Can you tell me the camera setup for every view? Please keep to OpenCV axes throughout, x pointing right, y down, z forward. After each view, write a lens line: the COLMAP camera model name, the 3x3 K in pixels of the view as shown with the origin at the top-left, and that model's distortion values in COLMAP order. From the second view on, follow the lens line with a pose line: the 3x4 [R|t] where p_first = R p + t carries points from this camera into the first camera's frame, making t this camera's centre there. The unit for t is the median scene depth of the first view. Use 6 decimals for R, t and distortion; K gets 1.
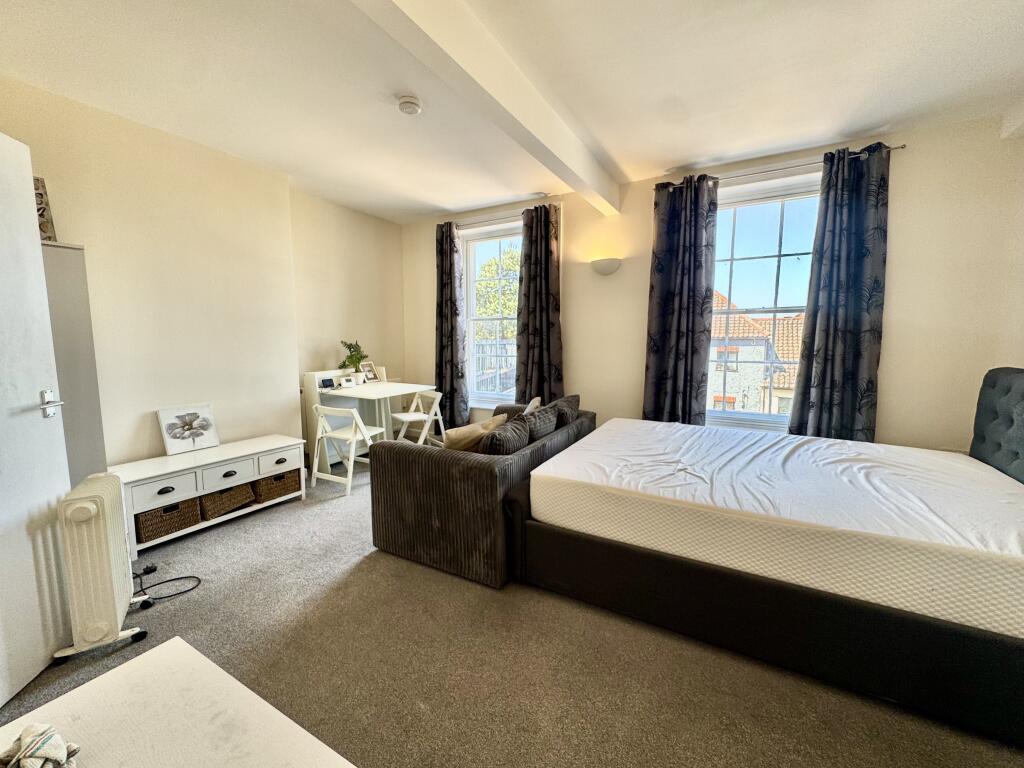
lens RADIAL K [[413.8, 0, 512.0], [0, 413.8, 384.0], [0, 0, 1]] dist [-0.002130, -0.000259]
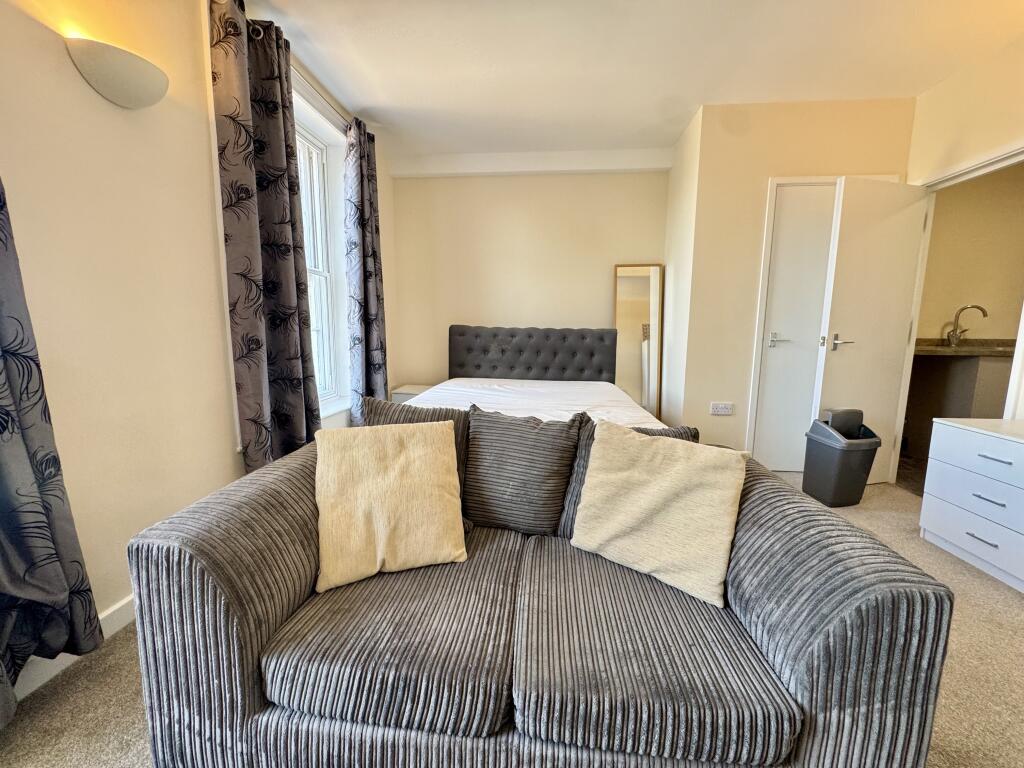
lens RADIAL K [[413.8, 0, 512.0], [0, 413.8, 384.0], [0, 0, 1]] dist [-0.002130, -0.000259]
pose [[-0.433836, -0.129598, 0.891622, -0.324844], [0.092144, 0.978030, 0.186992, -0.062319], [-0.896268, 0.163282, -0.412363, 0.990320]]
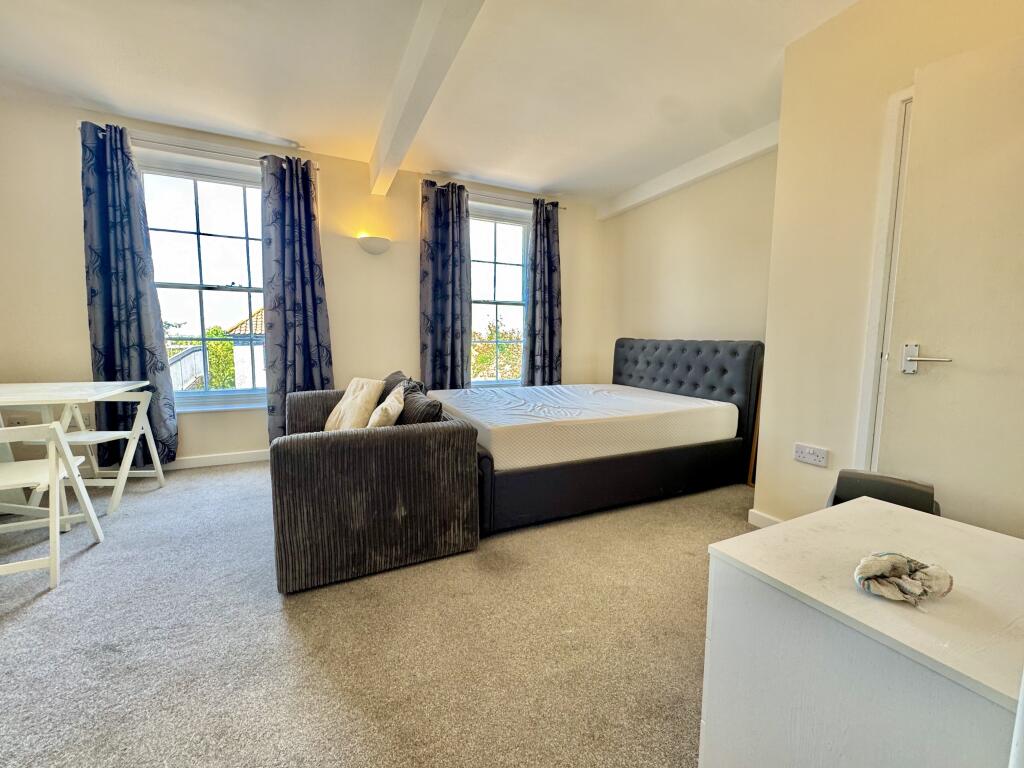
lens RADIAL K [[413.8, 0, 512.0], [0, 413.8, 384.0], [0, 0, 1]] dist [-0.002130, -0.000259]
pose [[0.561213, -0.079870, 0.823809, -0.481816], [0.082486, 0.995775, 0.040350, 0.037085], [-0.823551, 0.045307, 0.565430, 0.207257]]
